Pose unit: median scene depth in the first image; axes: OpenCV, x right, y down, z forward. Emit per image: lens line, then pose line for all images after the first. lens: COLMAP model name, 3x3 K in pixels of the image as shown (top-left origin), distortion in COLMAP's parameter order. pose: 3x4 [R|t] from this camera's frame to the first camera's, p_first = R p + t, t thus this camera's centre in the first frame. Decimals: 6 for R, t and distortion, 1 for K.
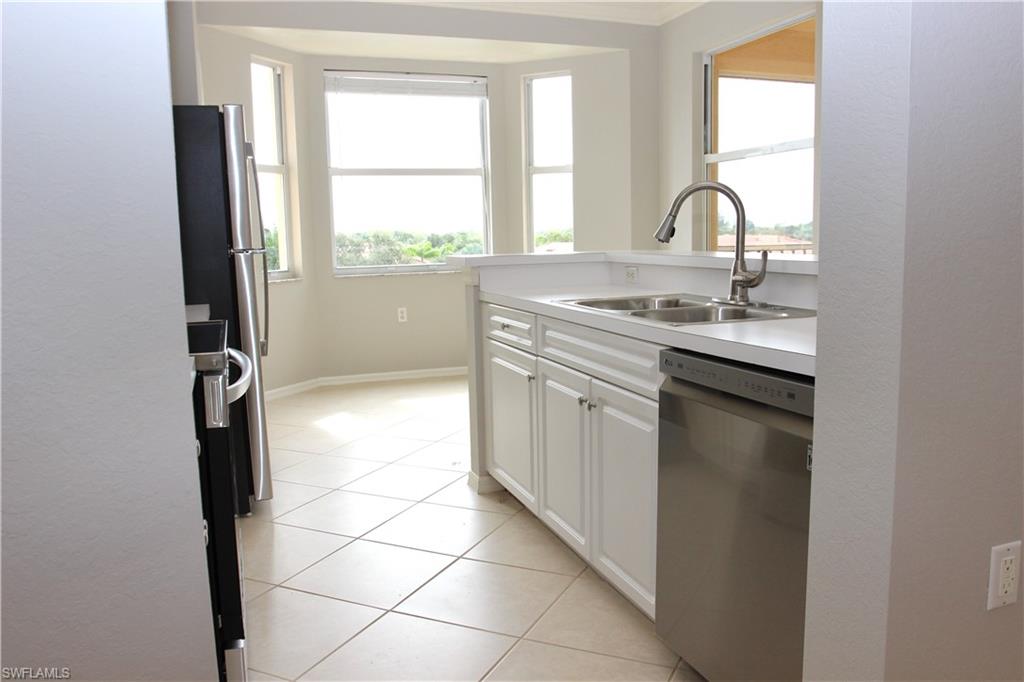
lens RADIAL K [[811.1, 0, 512.0], [0, 811.1, 341.0], [0, 0, 1]] dist [-0.062106, 0.011309]
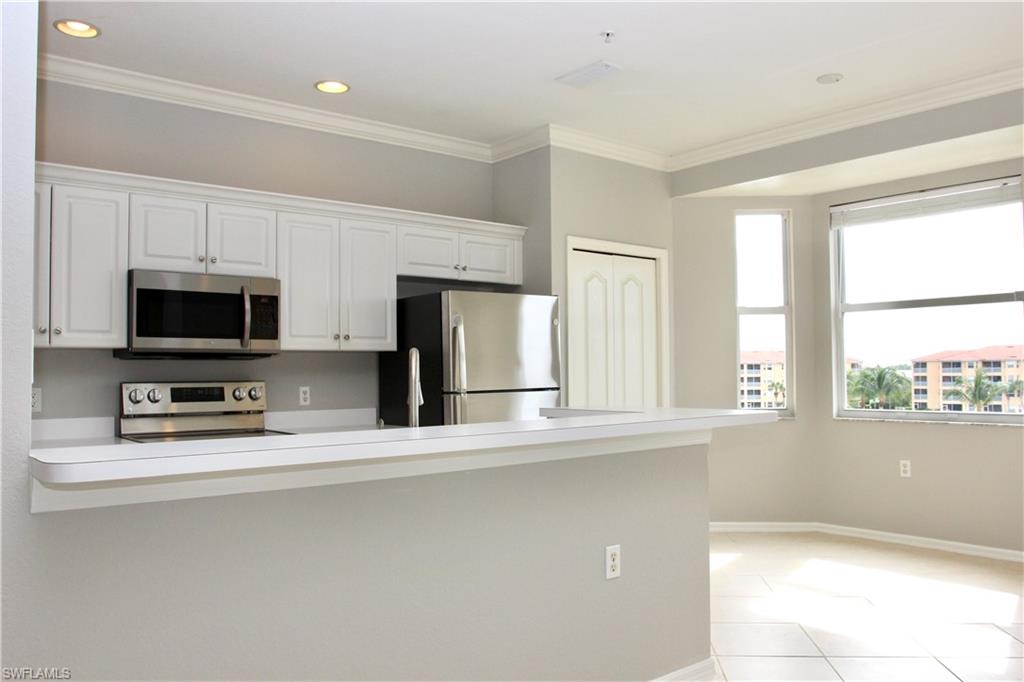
lens RADIAL K [[811.1, 0, 512.0], [0, 811.1, 341.0], [0, 0, 1]] dist [-0.062106, 0.011309]
pose [[0.343778, -0.015396, -0.938925, 0.704161], [-0.127040, 0.989911, -0.062747, -0.082401], [0.930418, 0.140852, 0.338354, 0.426114]]
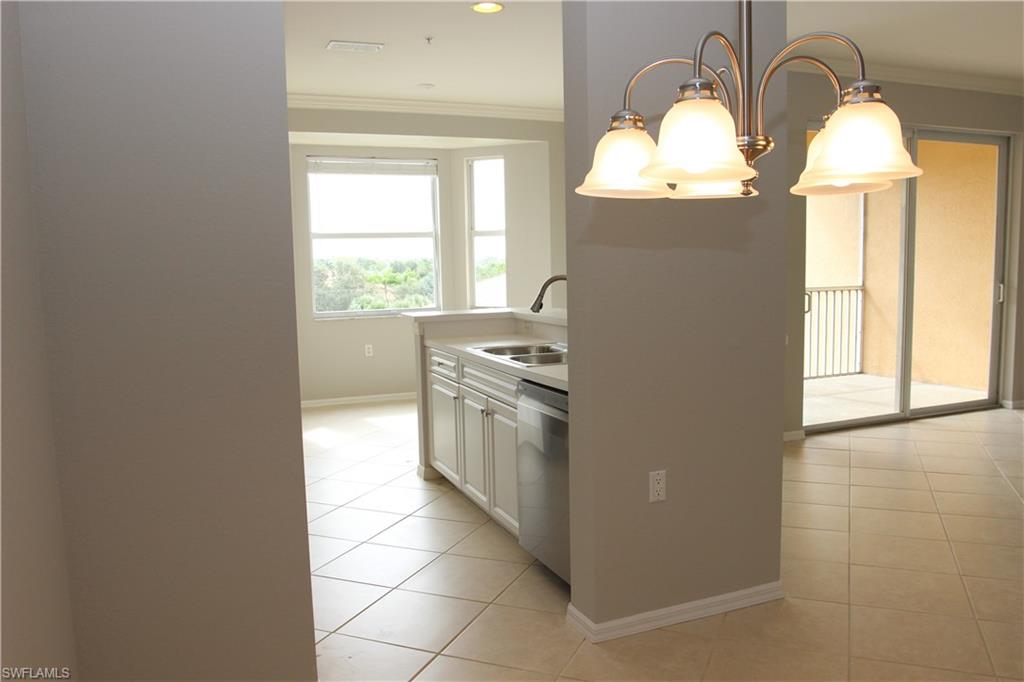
lens RADIAL K [[811.1, 0, 512.0], [0, 811.1, 341.0], [0, 0, 1]] dist [-0.062106, 0.011309]
pose [[0.998989, -0.003462, 0.044825, 0.038512], [0.004902, 0.999475, -0.032039, -0.007960], [-0.044691, 0.032226, 0.998481, -0.339252]]
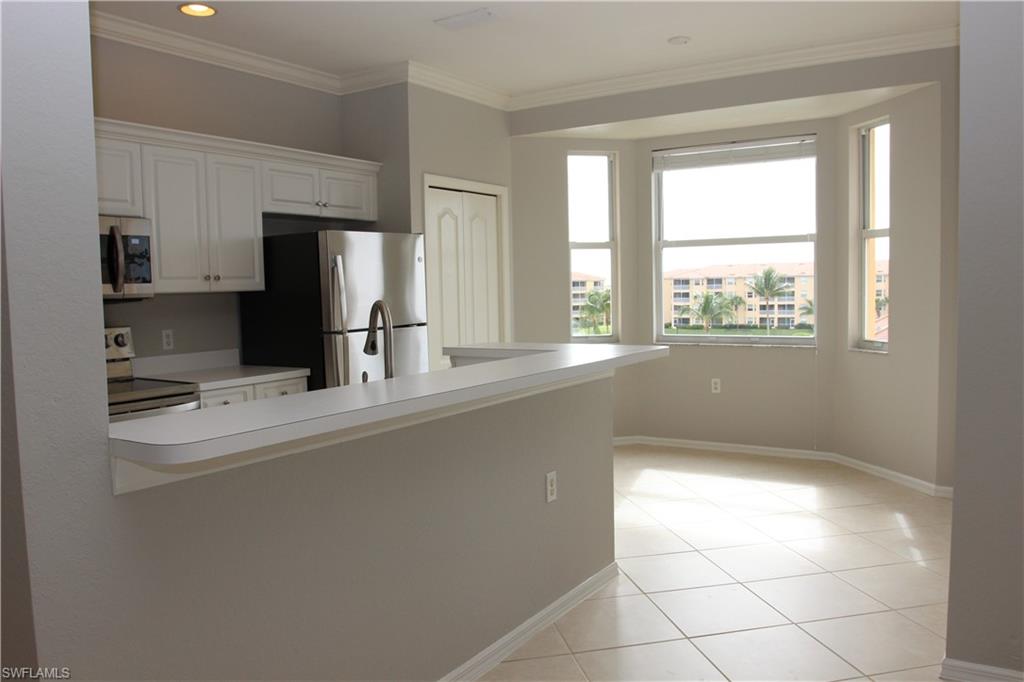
lens RADIAL K [[811.1, 0, 512.0], [0, 811.1, 341.0], [0, 0, 1]] dist [-0.062106, 0.011309]
pose [[0.607809, 0.062845, -0.791592, 0.670949], [-0.101156, 0.994870, 0.001312, -0.085937], [0.787614, 0.079277, 0.611048, 0.271461]]
